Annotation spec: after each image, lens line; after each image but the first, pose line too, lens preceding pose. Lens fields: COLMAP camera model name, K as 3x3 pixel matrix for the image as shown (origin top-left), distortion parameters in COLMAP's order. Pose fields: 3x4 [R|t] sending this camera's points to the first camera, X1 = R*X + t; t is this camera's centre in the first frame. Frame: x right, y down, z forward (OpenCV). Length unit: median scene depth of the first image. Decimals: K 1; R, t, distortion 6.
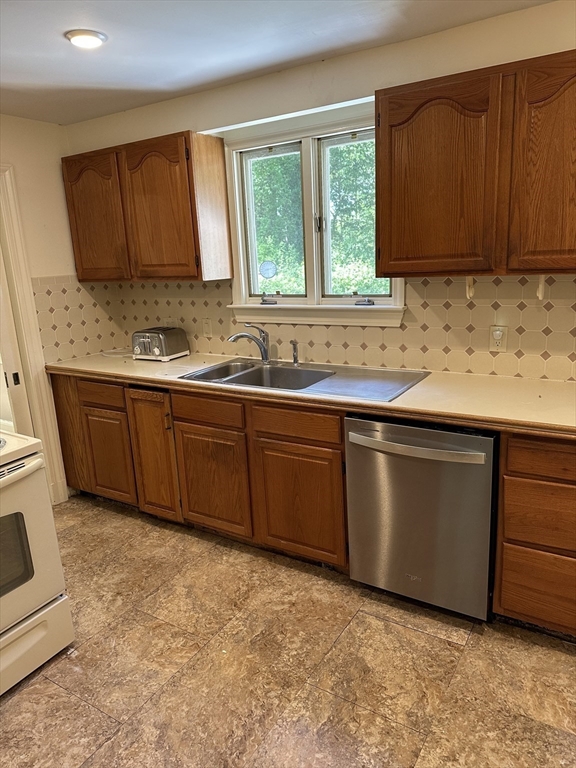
lens RADIAL K [[536.8, 0, 287.4], [0, 536.8, 381.9], [0, 0, 1]] dist [0.000911, 0.002277]
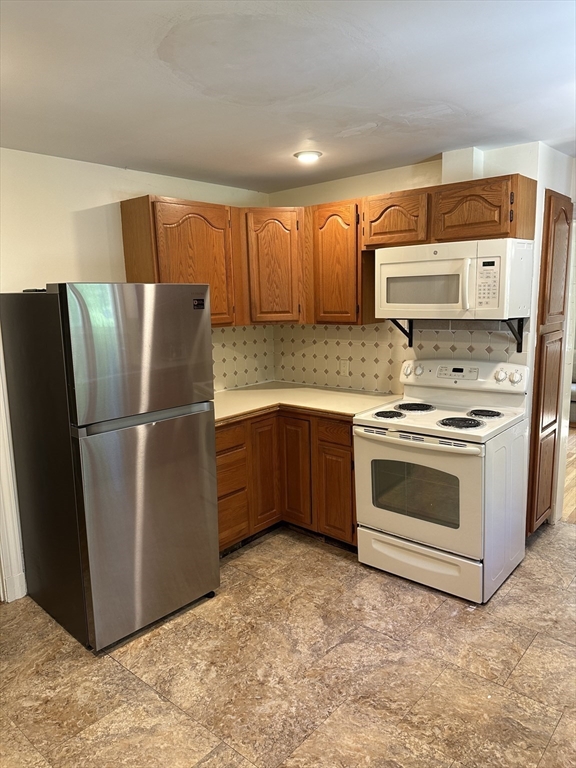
lens RADIAL K [[536.8, 0, 287.6], [0, 536.8, 385.5], [0, 0, 1]] dist [0.000911, 0.002277]
pose [[-0.156366, 0.212387, -0.964594, 0.812042], [-0.215371, 0.945775, 0.243156, -0.204877], [0.963932, 0.245767, -0.102145, 0.646979]]
